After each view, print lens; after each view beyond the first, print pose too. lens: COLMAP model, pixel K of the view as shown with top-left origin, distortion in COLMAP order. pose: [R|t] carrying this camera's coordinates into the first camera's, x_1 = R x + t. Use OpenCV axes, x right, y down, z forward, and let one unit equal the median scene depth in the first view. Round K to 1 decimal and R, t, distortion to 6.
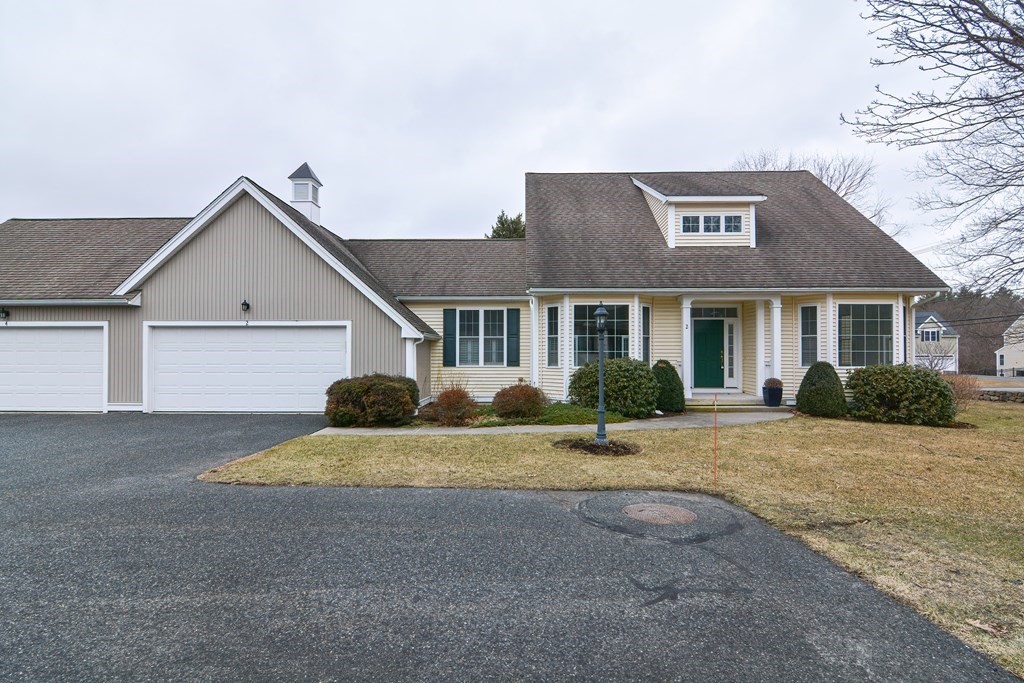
lens RADIAL K [[469.1, 0, 512.8], [0, 469.1, 346.9], [0, 0, 1]] dist [0.001381, -0.013189]
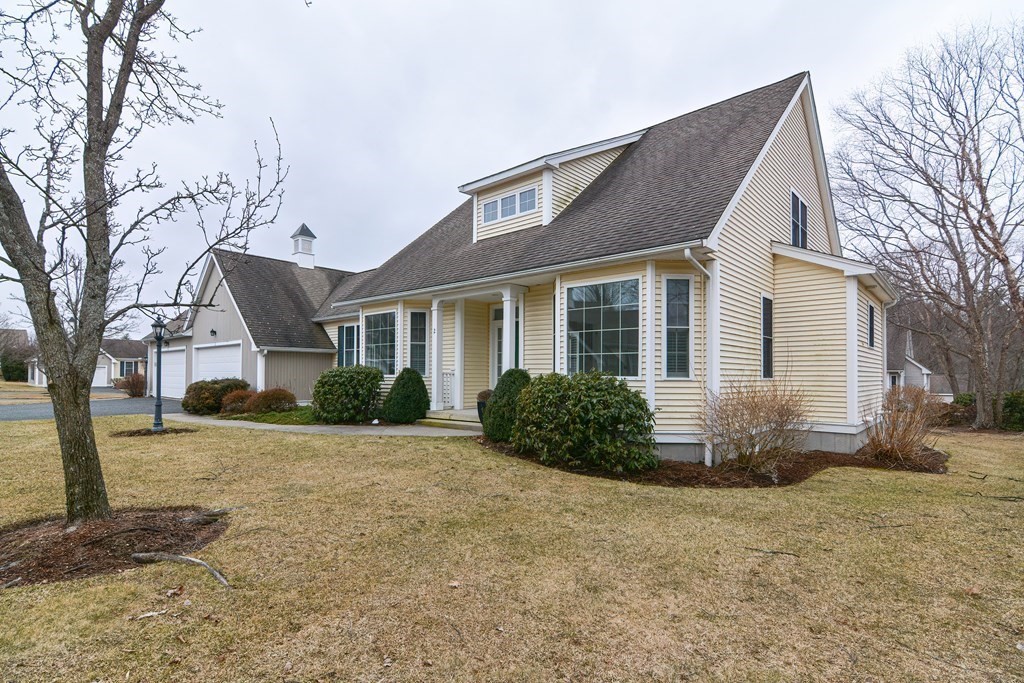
lens RADIAL K [[502.6, 0, 504.7], [0, 502.6, 342.5], [0, 0, 1]] dist [0.002446, -0.006146]
pose [[0.760166, -0.037411, -0.648650, 1.116584], [0.003757, 0.998577, -0.053191, 0.031420], [0.649717, 0.037997, 0.759226, 0.365260]]
